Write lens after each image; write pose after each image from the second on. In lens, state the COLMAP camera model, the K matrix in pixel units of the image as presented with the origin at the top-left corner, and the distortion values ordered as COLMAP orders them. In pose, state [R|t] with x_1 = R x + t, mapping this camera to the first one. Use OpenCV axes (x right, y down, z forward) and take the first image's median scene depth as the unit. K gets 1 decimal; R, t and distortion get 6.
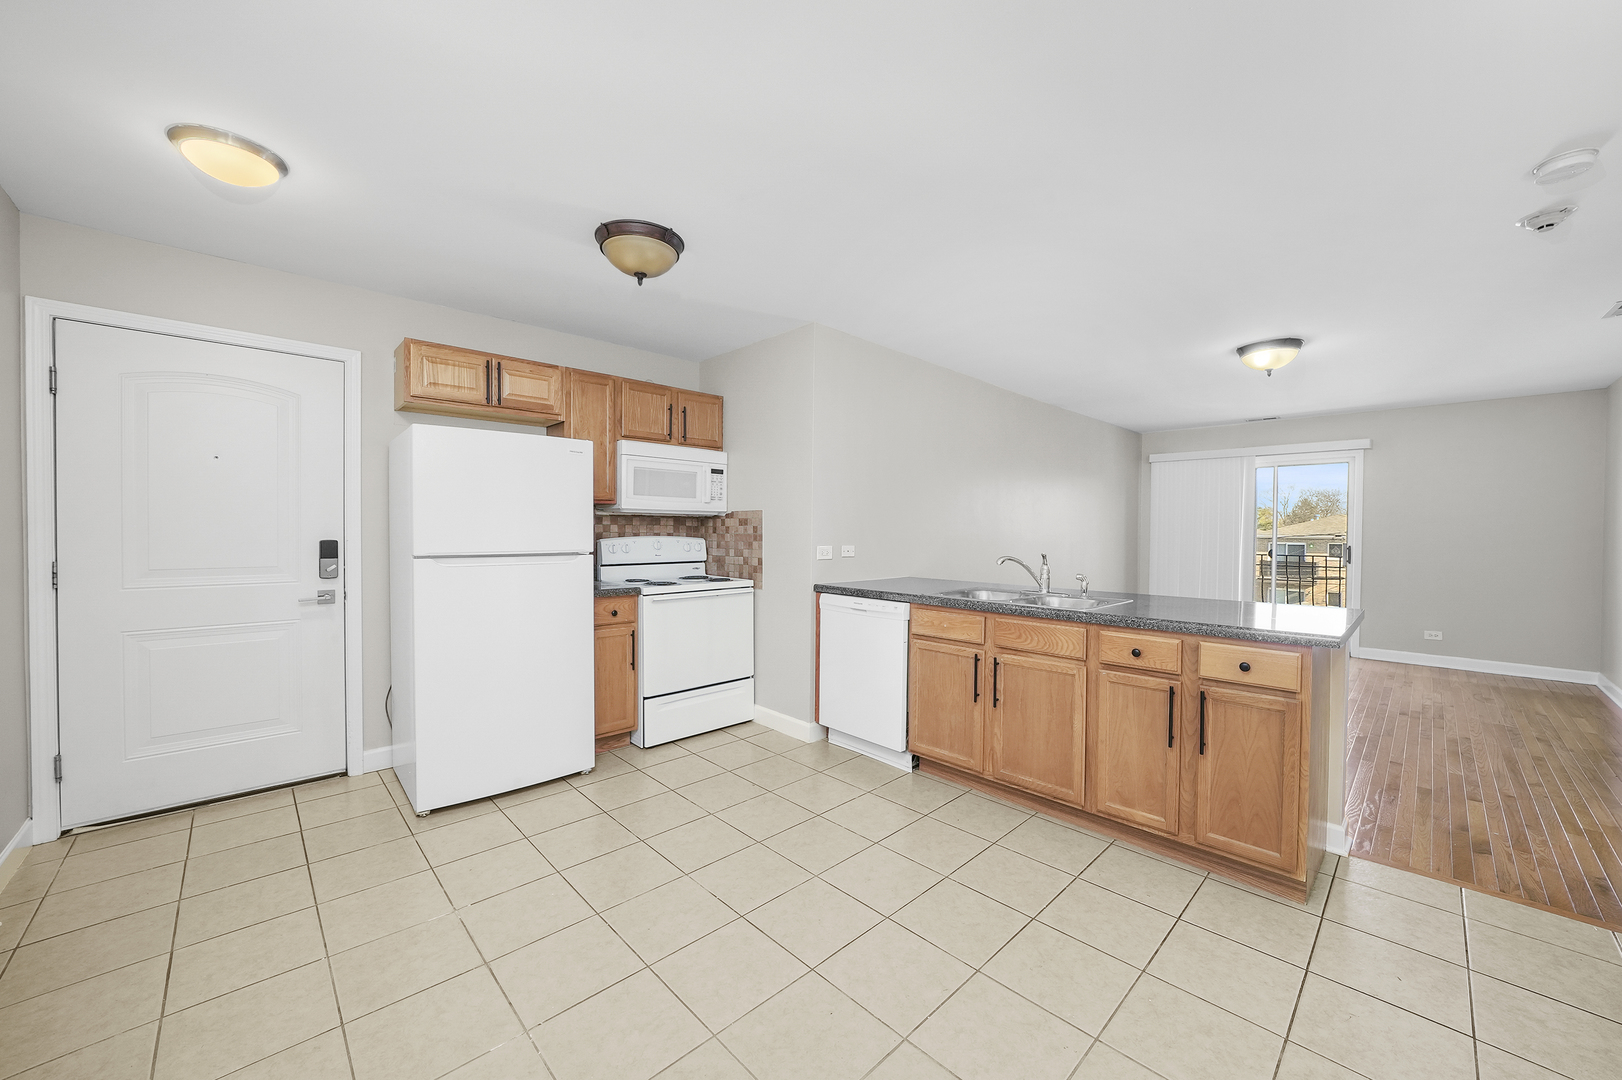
lens RADIAL K [[603.9, 0, 817.7], [0, 603.9, 542.2], [0, 0, 1]] dist [-0.010462, 0.000117]
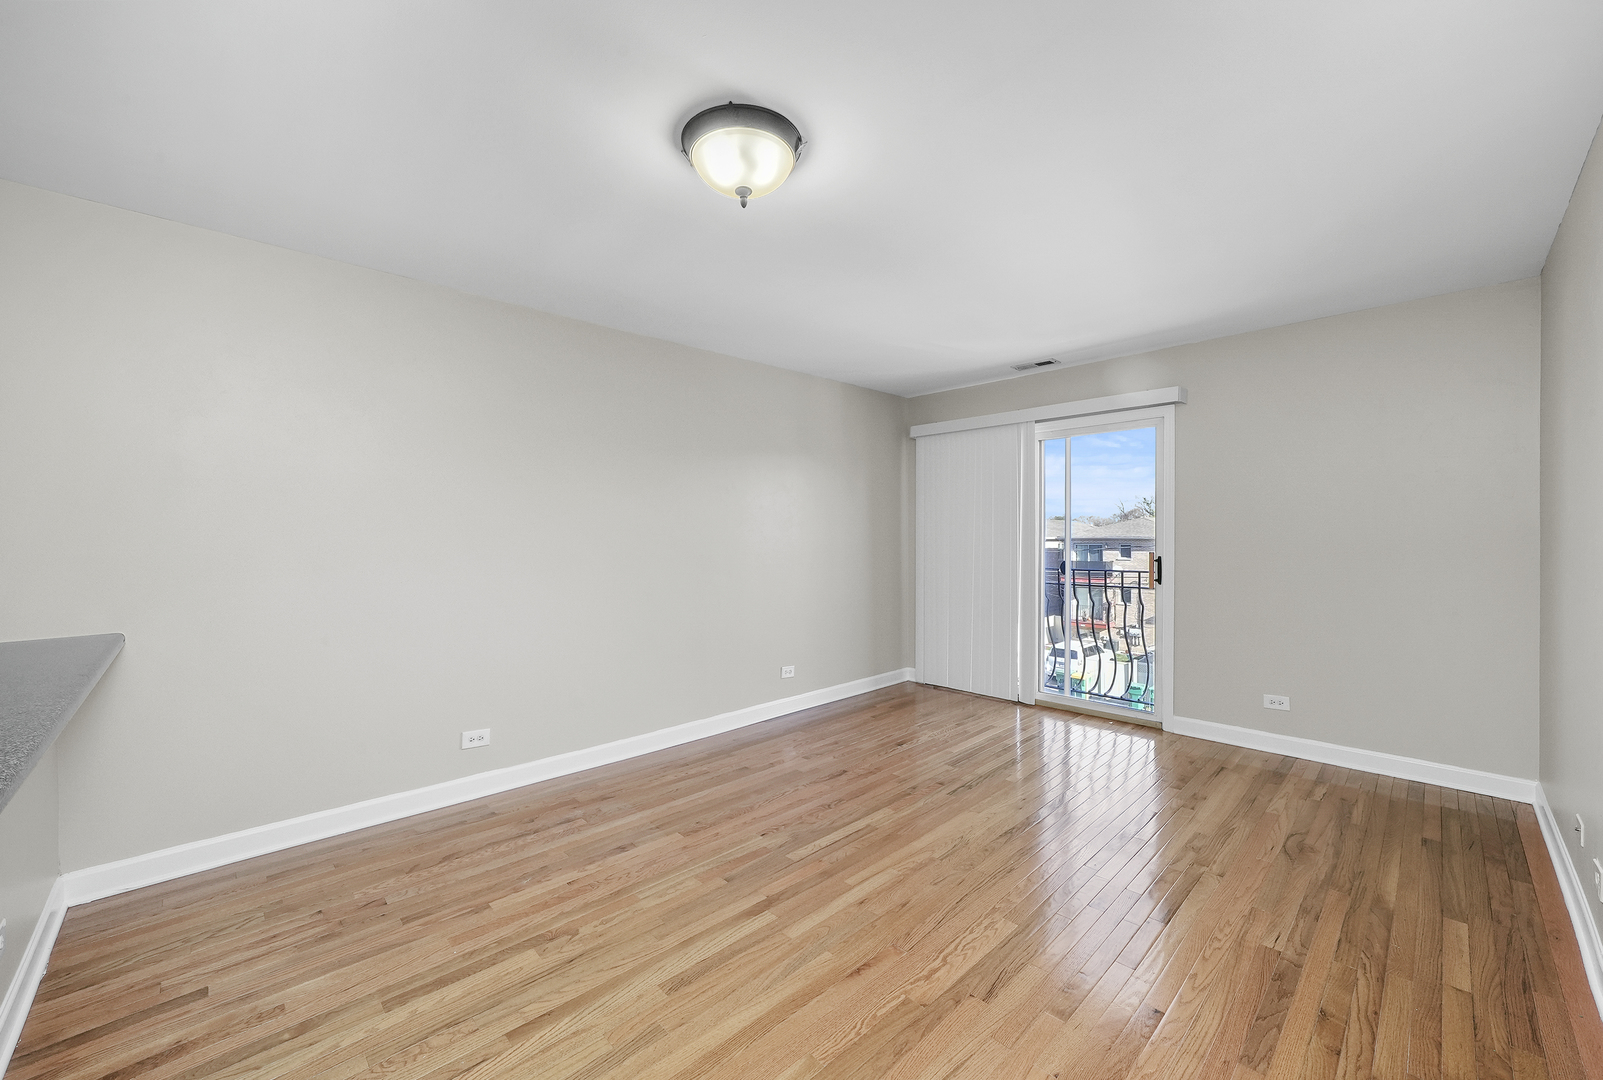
lens RADIAL K [[629.8, 0, 801.5], [0, 629.8, 540.0], [0, 0, 1]] dist [-0.002719, -0.000295]
pose [[0.999954, -0.008933, -0.003561, 0.832722], [0.008873, 0.999823, -0.016598, -0.005162], [0.003708, 0.016565, 0.999856, 0.535252]]
